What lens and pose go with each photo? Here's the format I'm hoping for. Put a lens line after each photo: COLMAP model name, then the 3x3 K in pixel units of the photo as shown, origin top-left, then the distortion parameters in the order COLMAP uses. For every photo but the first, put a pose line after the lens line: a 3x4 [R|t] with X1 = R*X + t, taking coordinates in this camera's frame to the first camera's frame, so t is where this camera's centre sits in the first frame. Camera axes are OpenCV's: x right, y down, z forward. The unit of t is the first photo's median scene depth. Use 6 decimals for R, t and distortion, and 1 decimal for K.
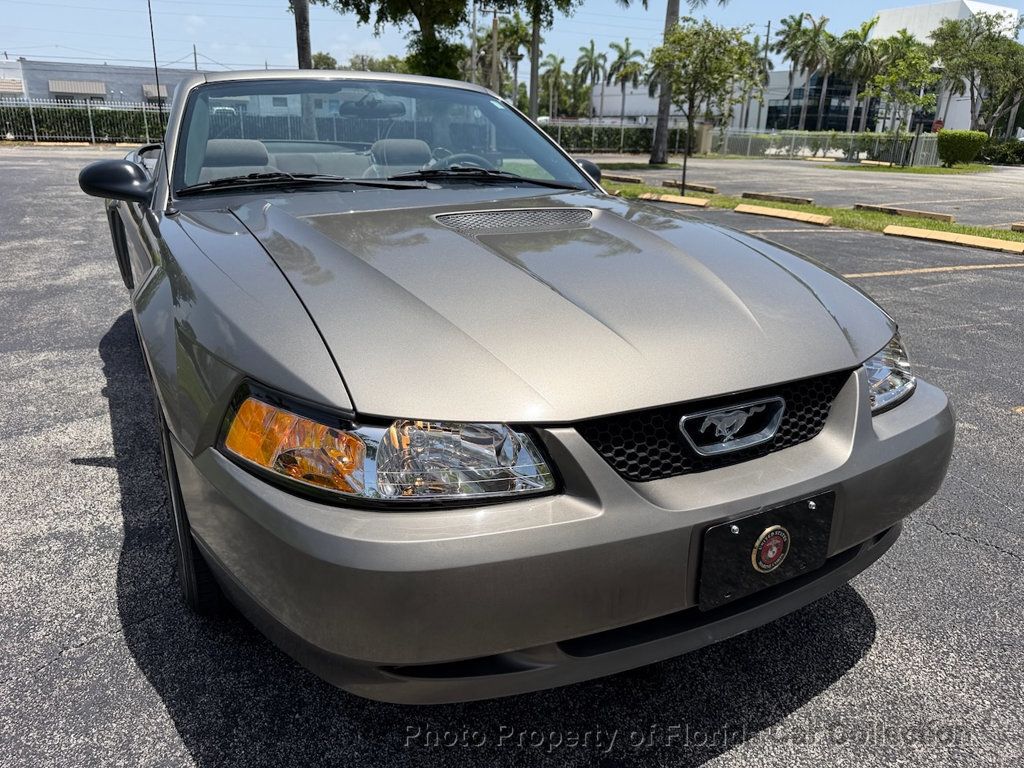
lens RADIAL K [[740.0, 0, 518.5], [0, 740.0, 386.9], [0, 0, 1]] dist [0.027117, -0.032886]
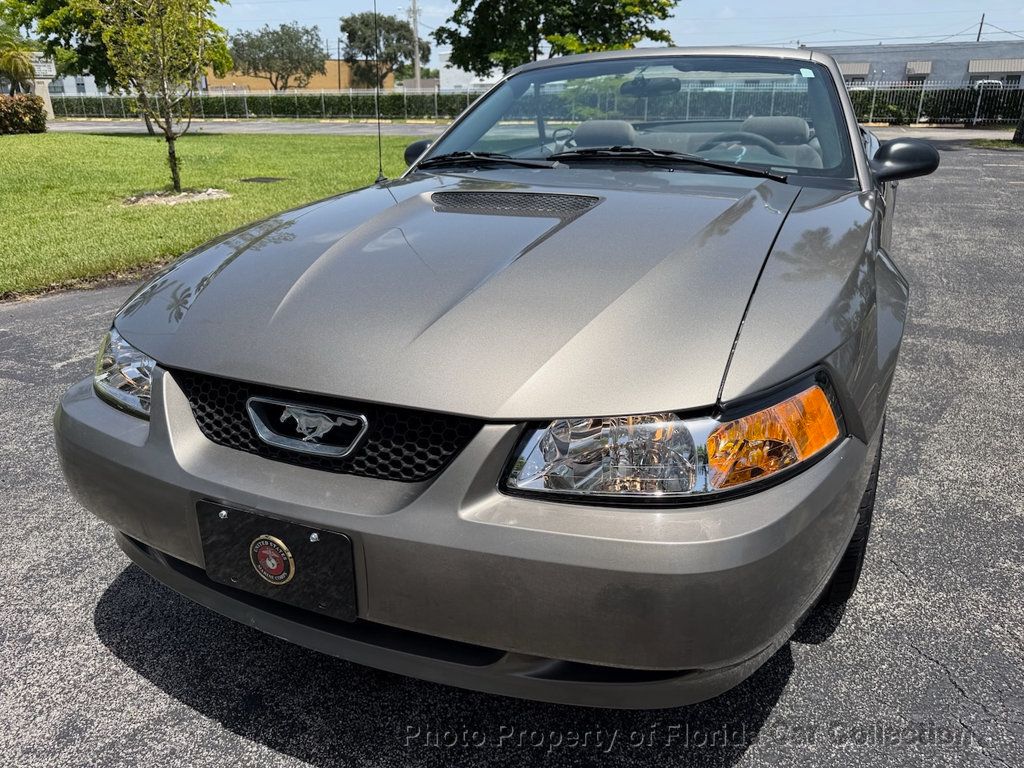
lens RADIAL K [[740.0, 0, 507.3], [0, 740.0, 394.3], [0, 0, 1]] dist [0.027117, -0.032886]
pose [[0.599096, 0.265104, -0.755516, 0.055898], [-0.239937, 0.959674, 0.146480, -0.009044], [0.763881, 0.093520, 0.638545, 0.029248]]
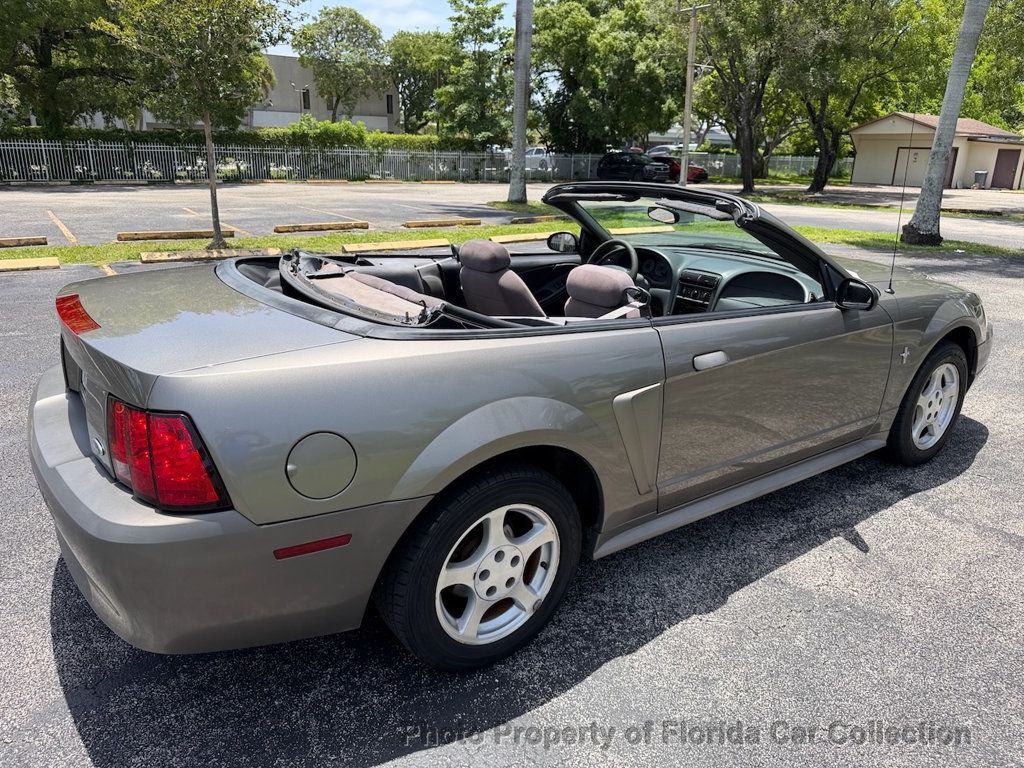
lens RADIAL K [[740.0, 0, 525.4], [0, 740.0, 393.1], [0, 0, 1]] dist [0.027117, -0.032886]
pose [[-0.152607, -0.338631, 0.928461, -0.148238], [0.295316, 0.880917, 0.369830, -0.067373], [-0.943133, 0.330628, -0.034431, 0.144853]]
